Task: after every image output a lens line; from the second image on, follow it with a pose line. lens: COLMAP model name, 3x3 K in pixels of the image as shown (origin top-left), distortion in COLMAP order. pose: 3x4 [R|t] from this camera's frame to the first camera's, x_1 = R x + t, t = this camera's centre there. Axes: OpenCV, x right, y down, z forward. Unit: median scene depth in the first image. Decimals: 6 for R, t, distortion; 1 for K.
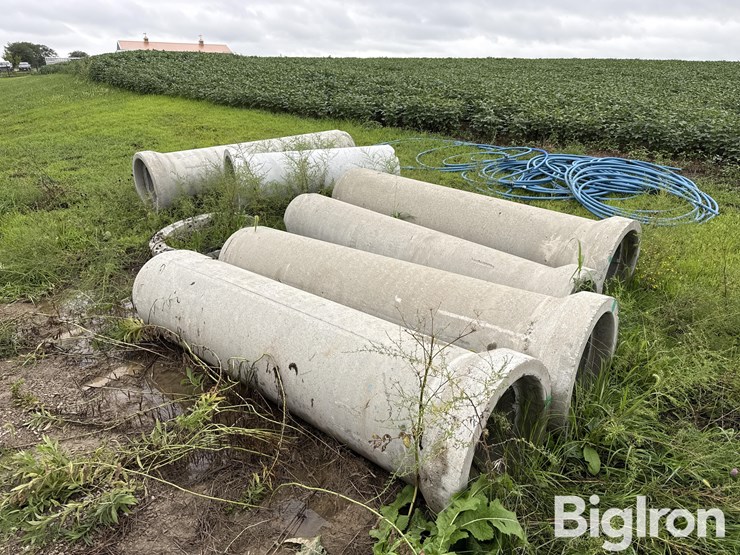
lens RADIAL K [[534.8, 0, 379.0], [0, 534.8, 278.7], [0, 0, 1]] dist [0.036018, -0.053060]
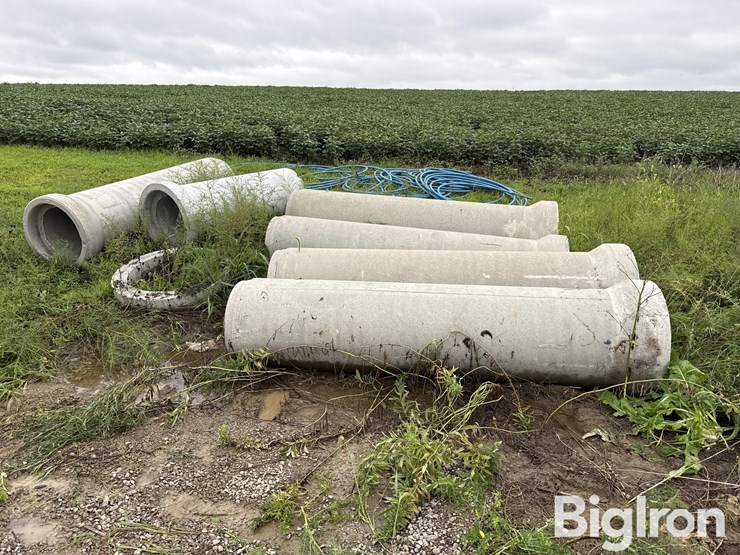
lens RADIAL K [[534.8, 0, 379.0], [0, 534.8, 278.7], [0, 0, 1]] dist [0.036018, -0.053060]
pose [[0.843458, -0.173915, 0.508265, -0.390380], [0.195808, 0.980585, 0.010590, -0.009716], [-0.500238, 0.090590, 0.861136, 0.009728]]
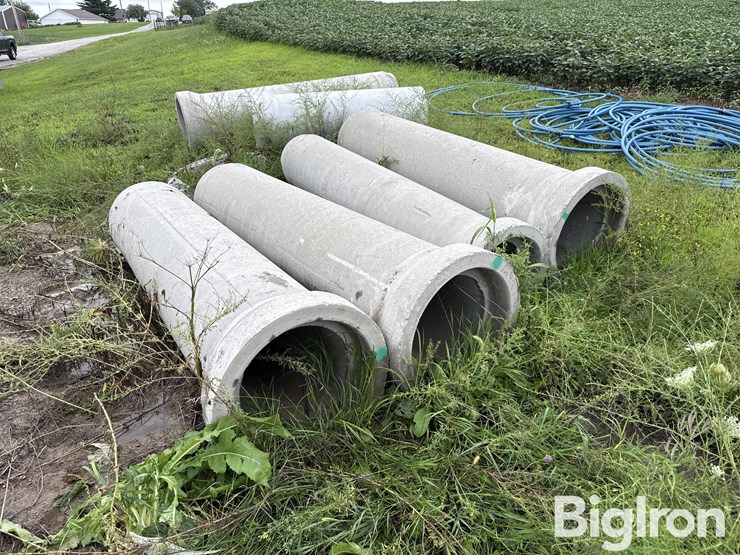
lens RADIAL K [[540.3, 0, 370.0], [0, 540.3, 277.5], [0, 0, 1]] dist [0.006550, -0.026610]
pose [[0.963449, 0.092705, -0.251341, 0.195763], [-0.072310, 0.993384, 0.089221, 0.004562], [0.257949, -0.067785, 0.963778, 0.036622]]
